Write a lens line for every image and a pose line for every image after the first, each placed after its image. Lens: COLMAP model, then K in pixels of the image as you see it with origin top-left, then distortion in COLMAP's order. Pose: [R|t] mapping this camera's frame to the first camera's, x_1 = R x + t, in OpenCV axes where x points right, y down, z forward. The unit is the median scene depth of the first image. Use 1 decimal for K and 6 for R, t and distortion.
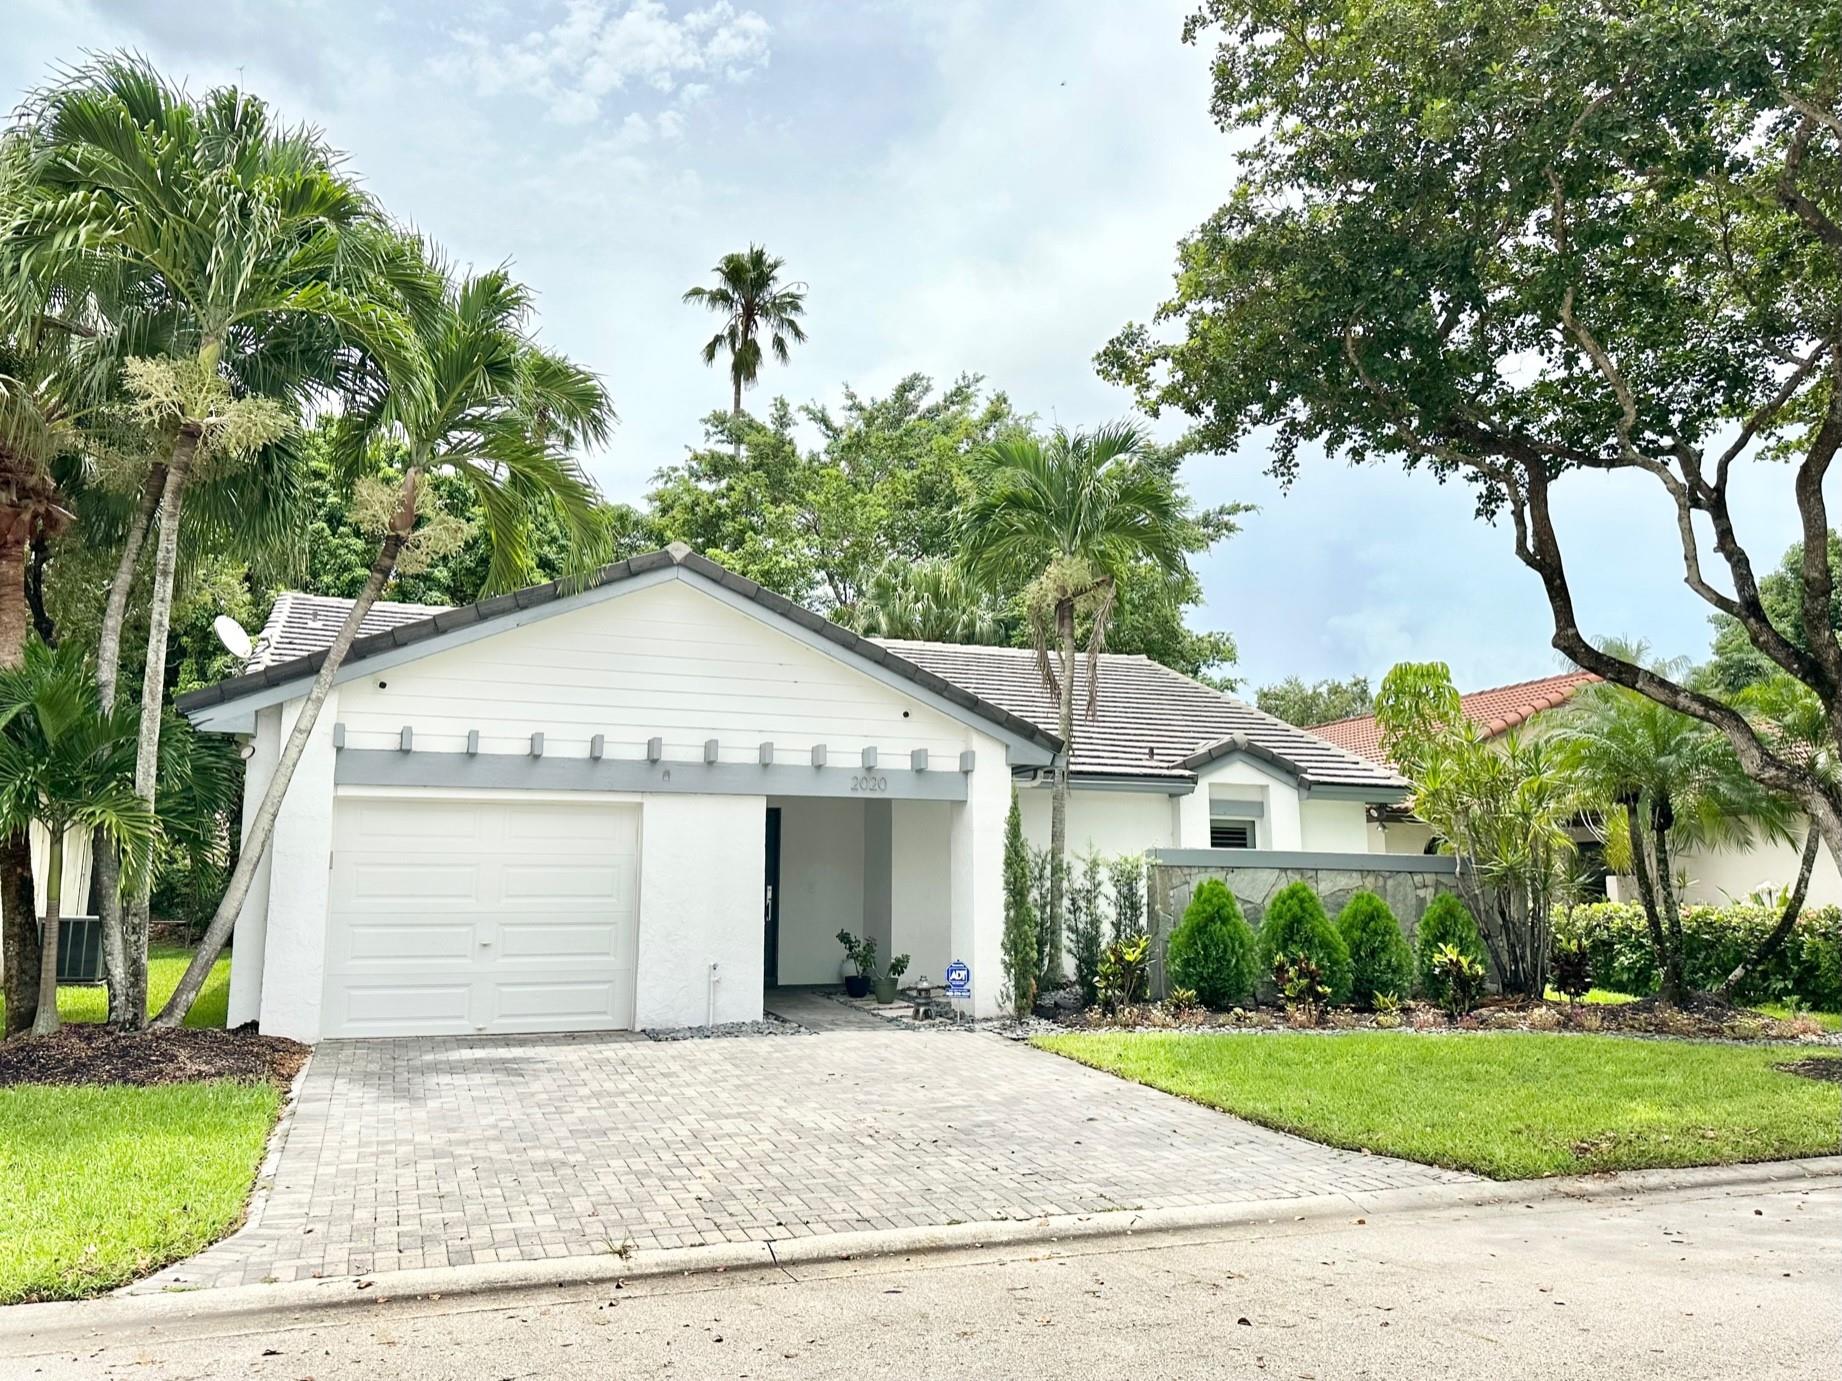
lens RADIAL K [[1304.0, 0, 913.0], [0, 1304.0, 699.4], [0, 0, 1]] dist [0.097177, -0.119300]
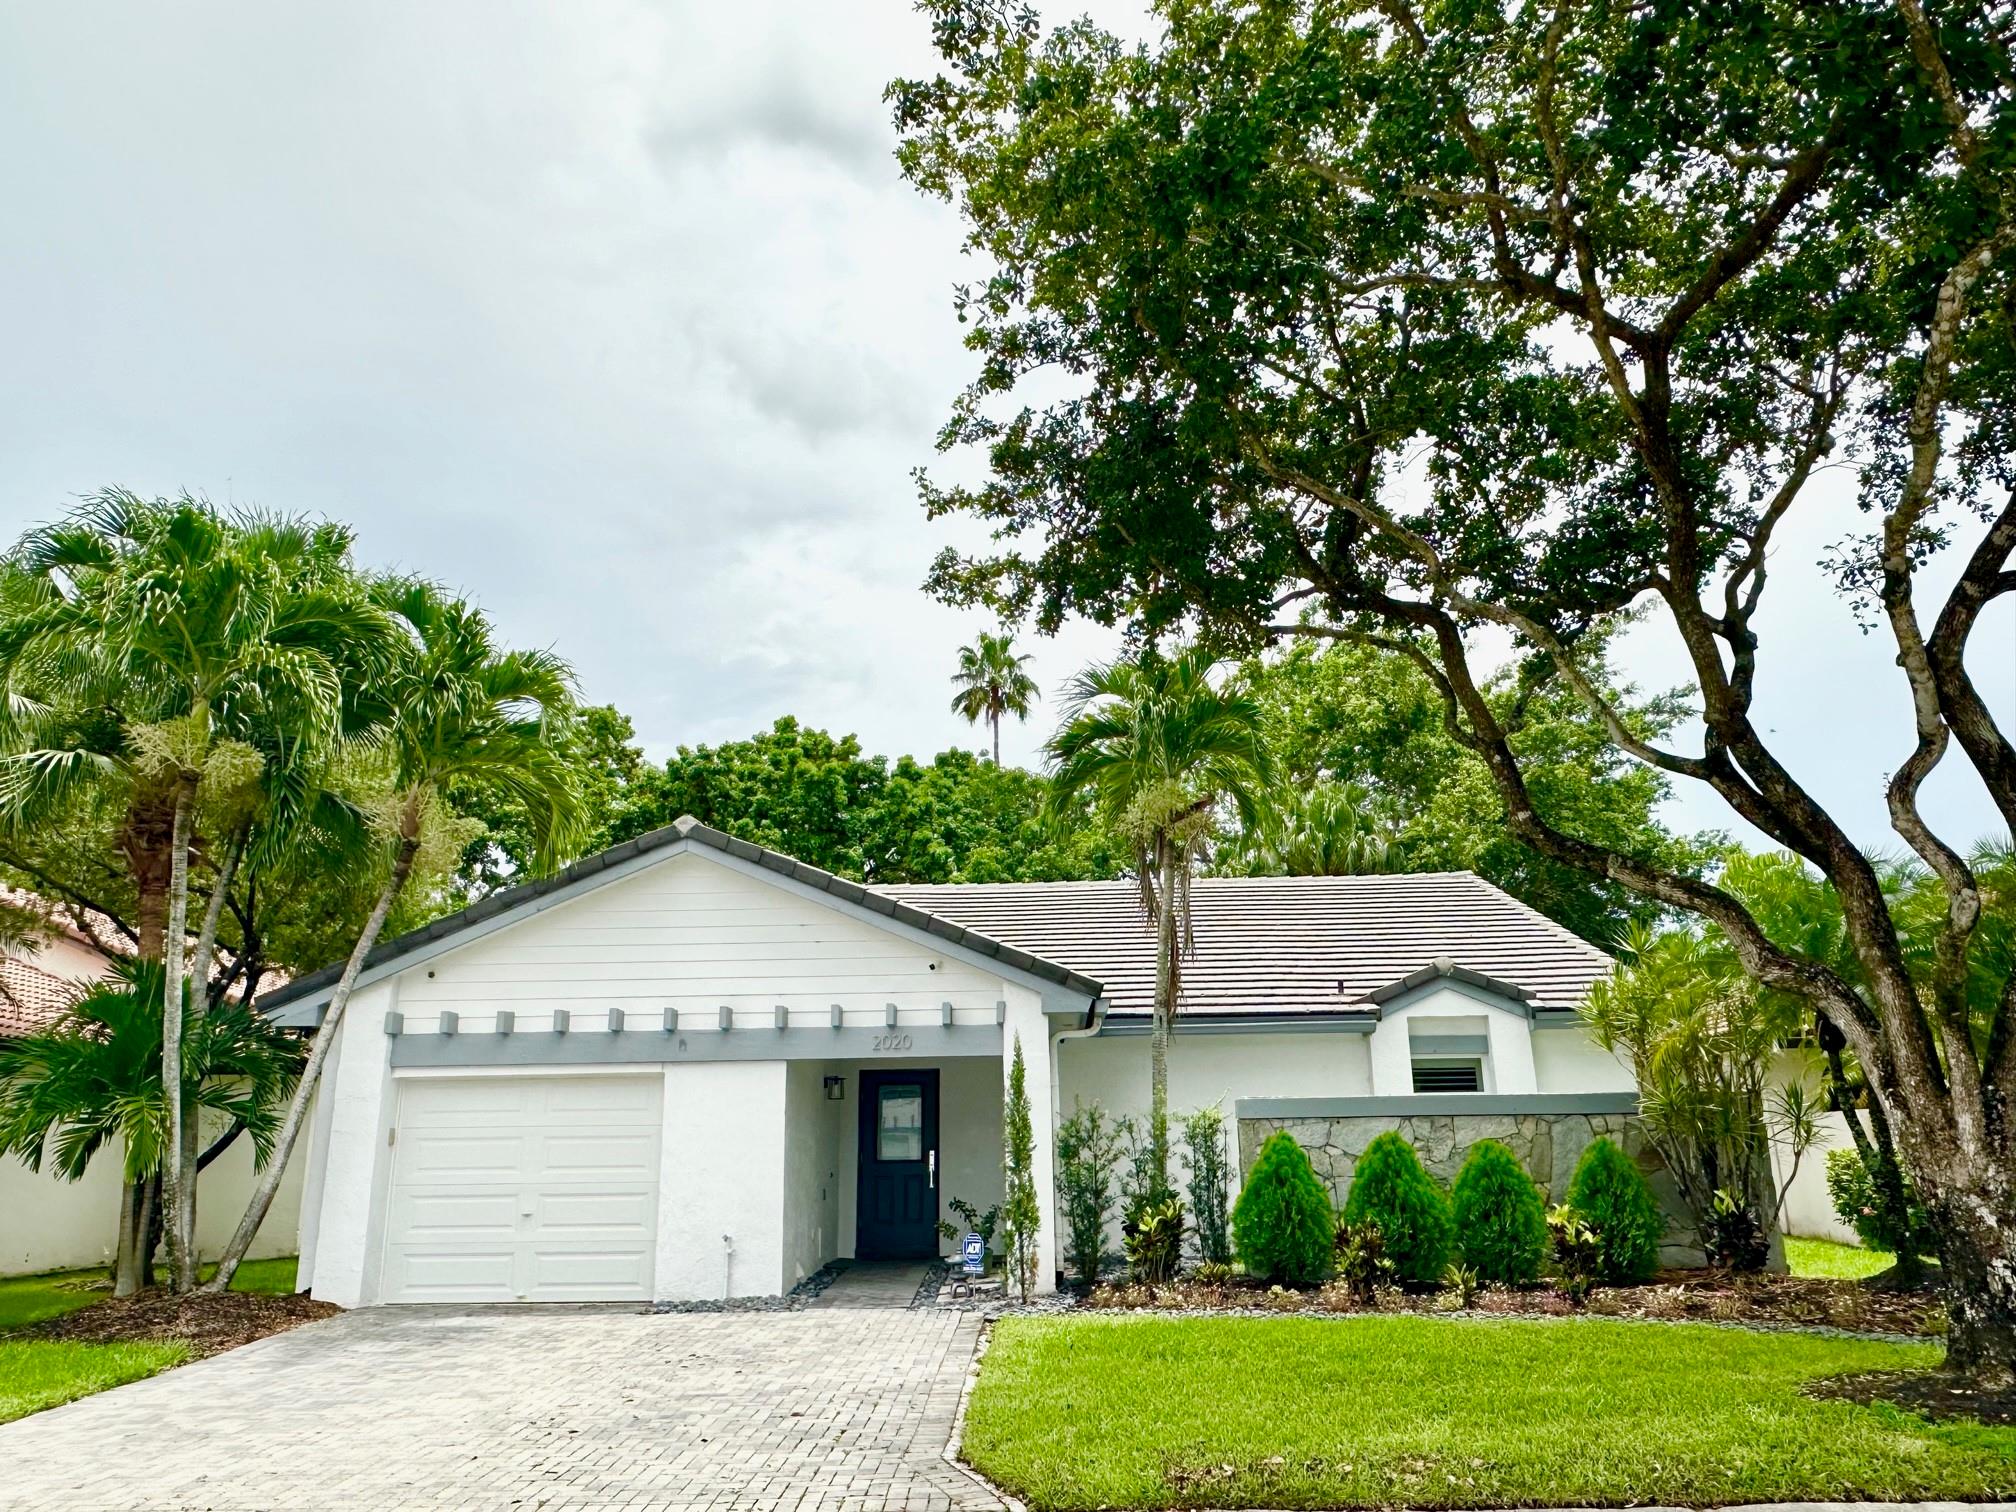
lens RADIAL K [[1326.6, 0, 1008.6], [0, 1326.6, 793.8], [0, 0, 1]] dist [-0.009654, 0.002723]
pose [[0.937354, -0.111377, -0.330095, 0.392346], [0.072342, 0.989093, -0.128302, 0.014868], [0.340784, 0.096385, 0.935188, 0.101454]]
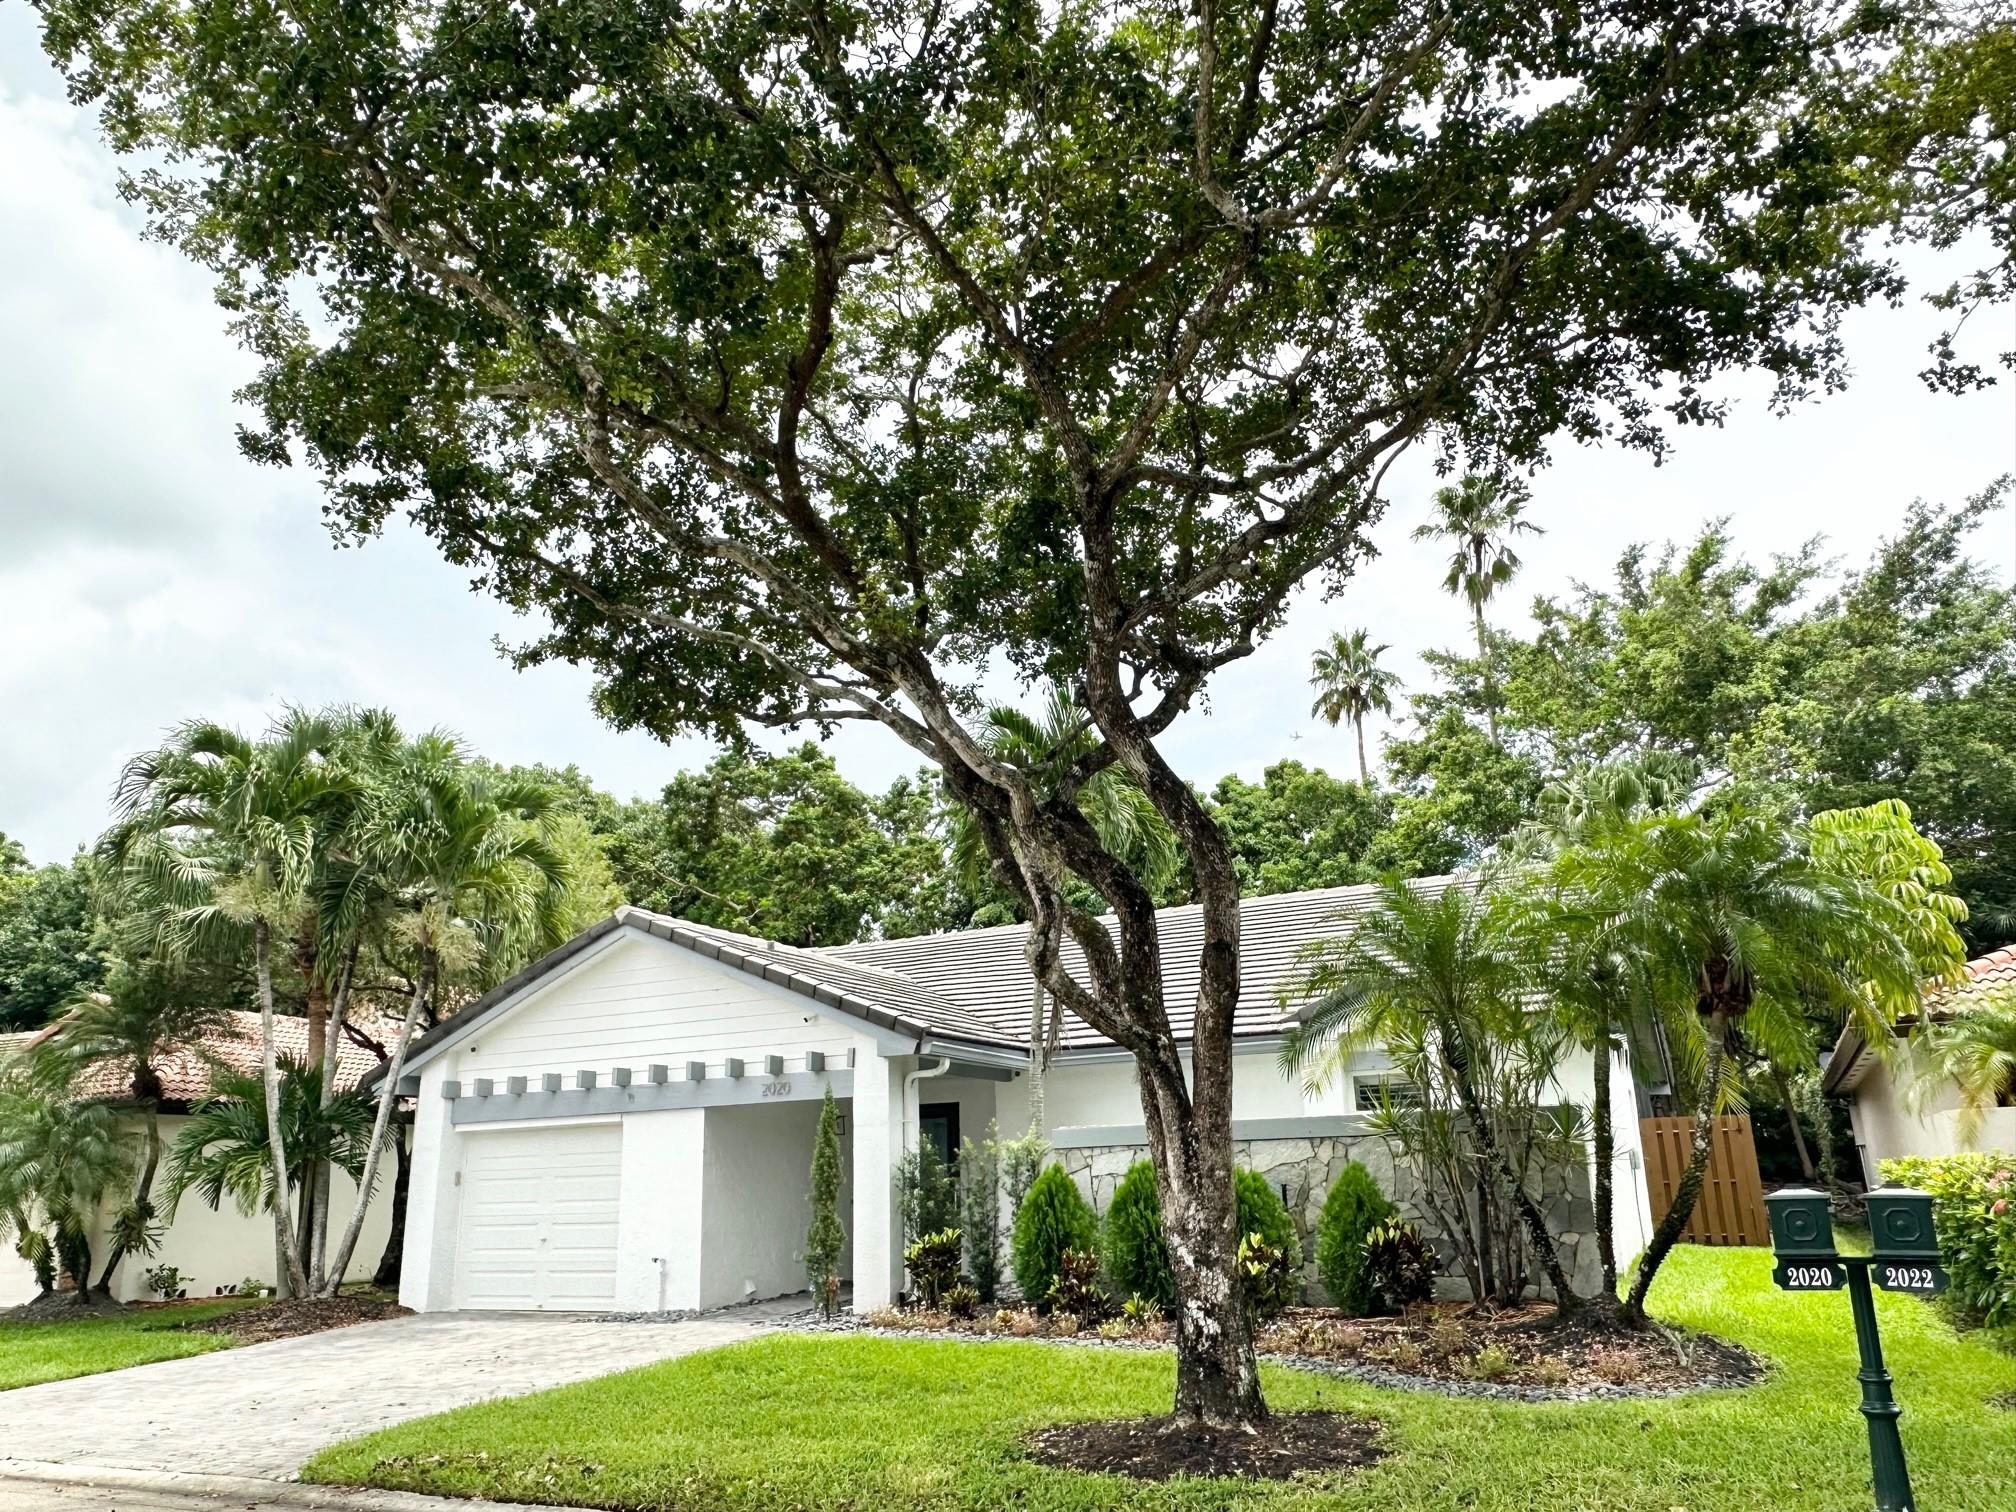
lens RADIAL K [[1326.6, 0, 1008.6], [0, 1326.6, 793.8], [0, 0, 1]] dist [-0.009654, 0.002723]
pose [[0.722547, -0.222120, -0.654666, 0.897209], [0.136845, 0.974194, -0.179497, 0.050207], [0.677642, 0.040107, 0.734297, 0.311084]]
